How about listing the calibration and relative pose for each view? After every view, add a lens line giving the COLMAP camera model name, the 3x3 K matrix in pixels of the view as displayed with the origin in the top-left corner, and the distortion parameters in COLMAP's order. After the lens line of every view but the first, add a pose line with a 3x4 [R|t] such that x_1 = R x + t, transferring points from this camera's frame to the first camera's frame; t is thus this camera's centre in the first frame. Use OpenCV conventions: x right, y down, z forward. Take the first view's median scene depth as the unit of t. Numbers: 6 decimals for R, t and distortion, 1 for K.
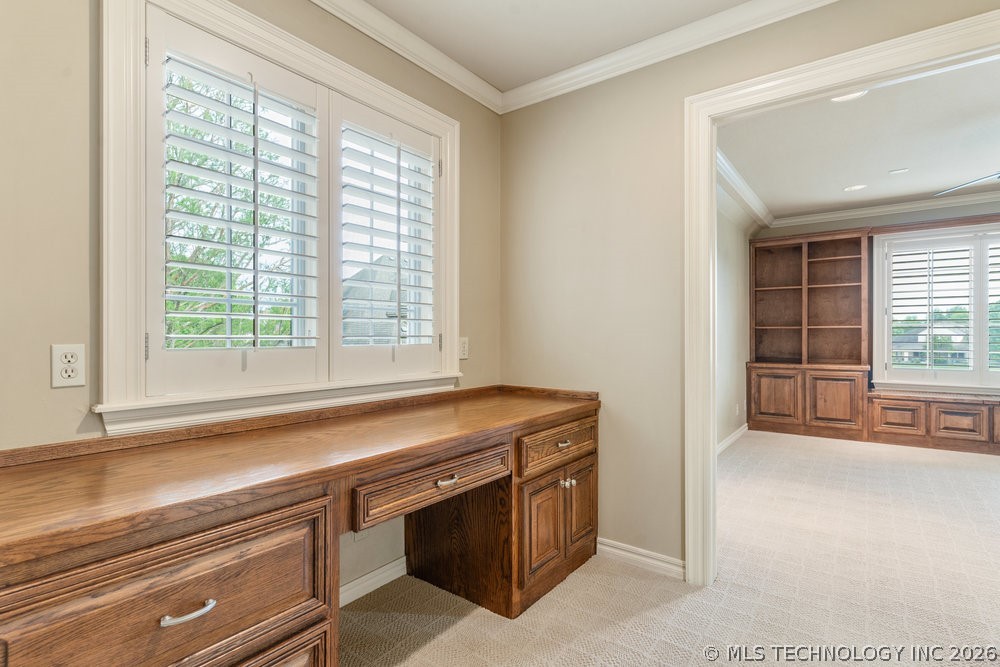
lens RADIAL K [[480.5, 0, 498.8], [0, 480.5, 337.6], [0, 0, 1]] dist [-0.001930, -0.000348]
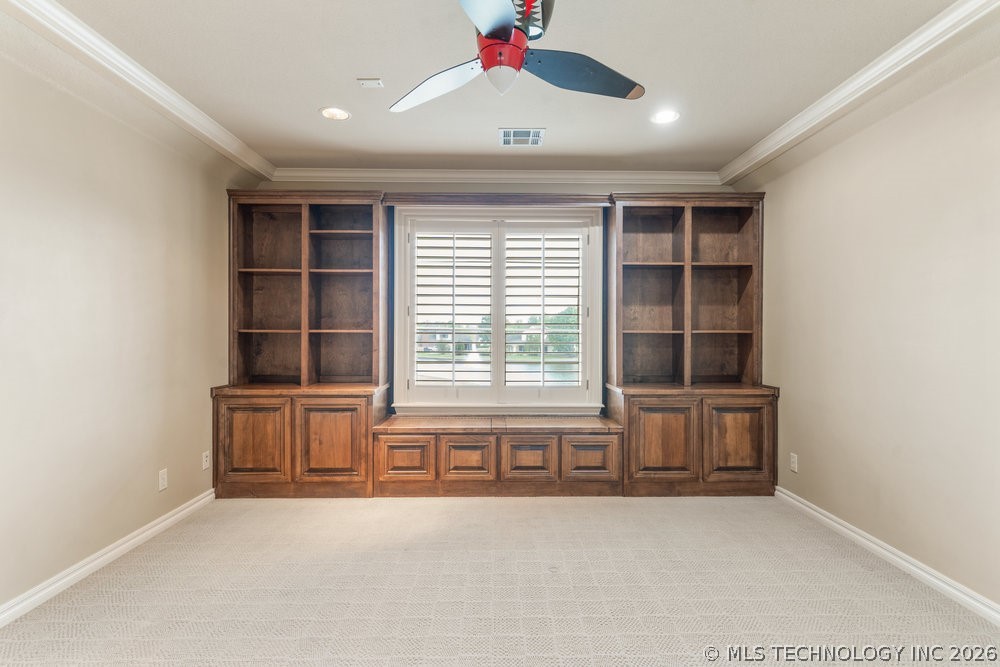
lens RADIAL K [[480.5, 0, 498.8], [0, 480.5, 337.6], [0, 0, 1]] dist [-0.001930, -0.000348]
pose [[0.787769, -0.002524, 0.615966, 0.460421], [-0.000907, 0.999986, 0.005258, -0.017018], [-0.615970, -0.004701, 0.787755, 0.323005]]
